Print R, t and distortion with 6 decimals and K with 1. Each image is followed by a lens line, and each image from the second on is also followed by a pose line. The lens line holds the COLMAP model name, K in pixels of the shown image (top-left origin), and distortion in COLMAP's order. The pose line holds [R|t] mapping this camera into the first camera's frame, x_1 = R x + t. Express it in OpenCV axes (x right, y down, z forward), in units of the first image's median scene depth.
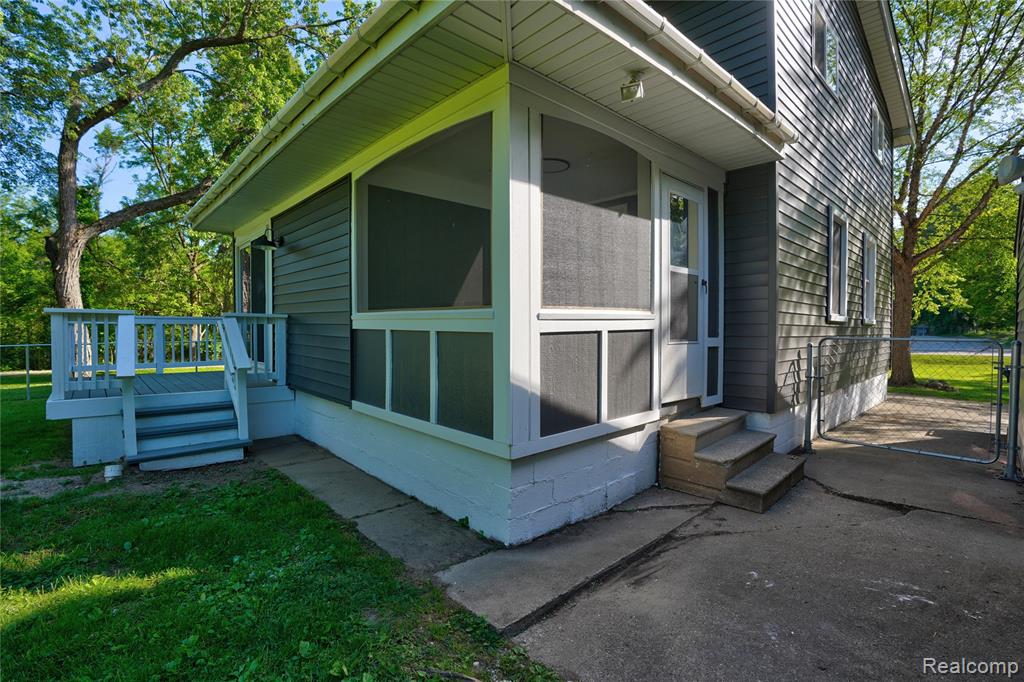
lens RADIAL K [[465.5, 0, 512.0], [0, 465.5, 341.0], [0, 0, 1]] dist [-0.062375, 0.030668]
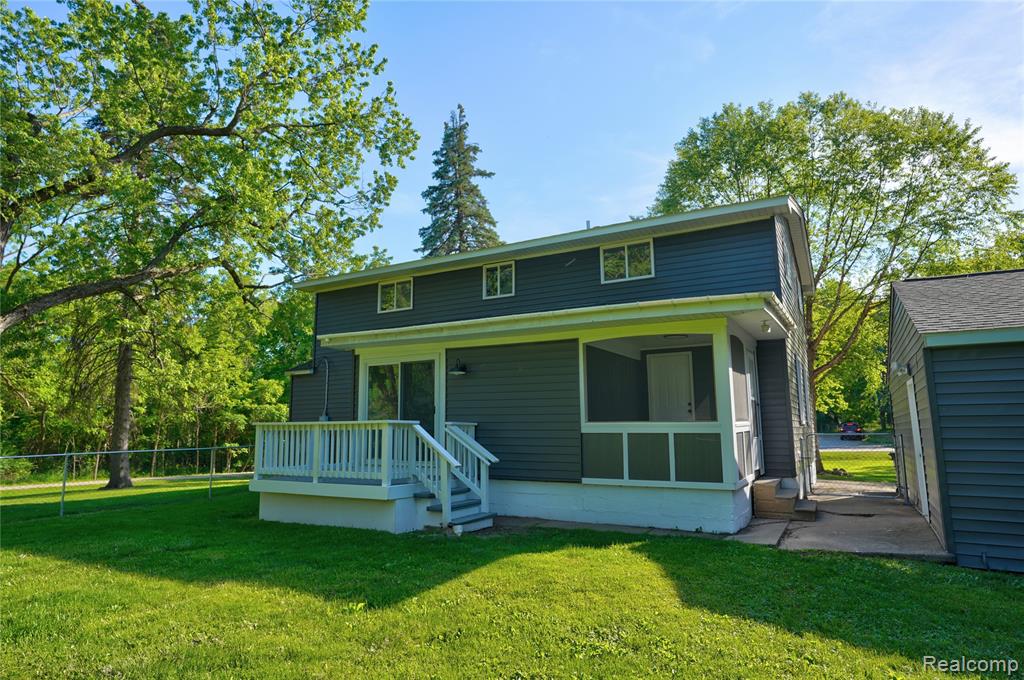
lens RADIAL K [[602.5, 0, 512.0], [0, 602.5, 340.0], [0, 0, 1]] dist [-0.022678, 0.000499]
pose [[0.952541, 0.036608, 0.302202, -1.286899], [0.016314, 0.985177, -0.170764, 0.010630], [-0.303973, 0.167590, 0.937824, -1.009714]]
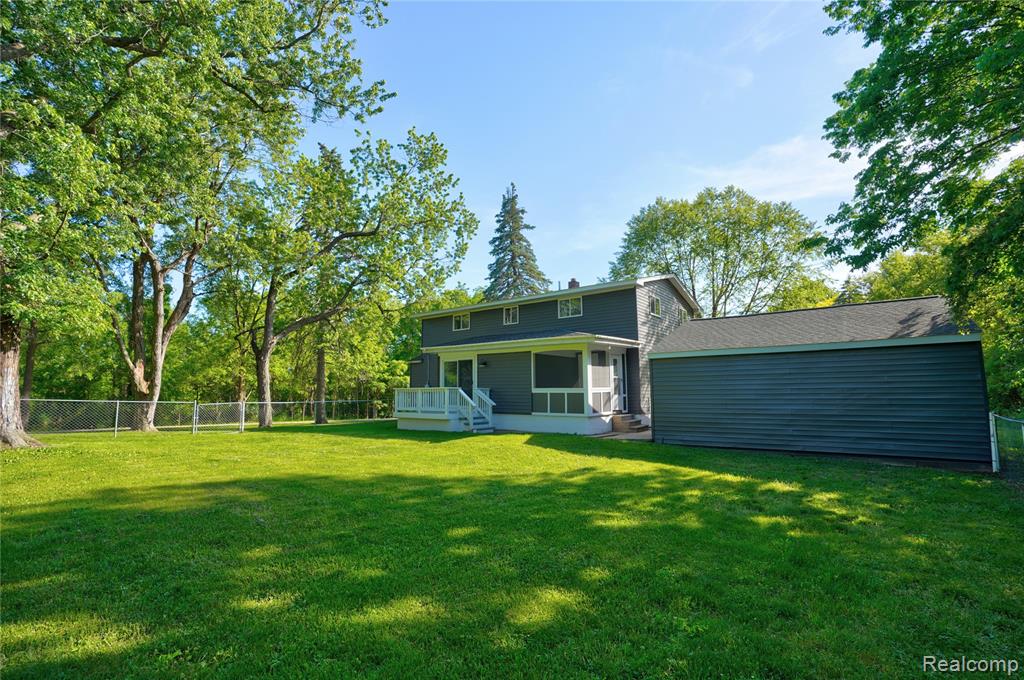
lens RADIAL K [[465.5, 0, 512.0], [0, 465.5, 340.0], [0, 0, 1]] dist [-0.062375, 0.030668]
pose [[0.986269, 0.012172, 0.164696, -1.172291], [0.010916, 0.990294, -0.138558, 0.072552], [-0.164784, 0.138454, 0.976564, -2.784788]]
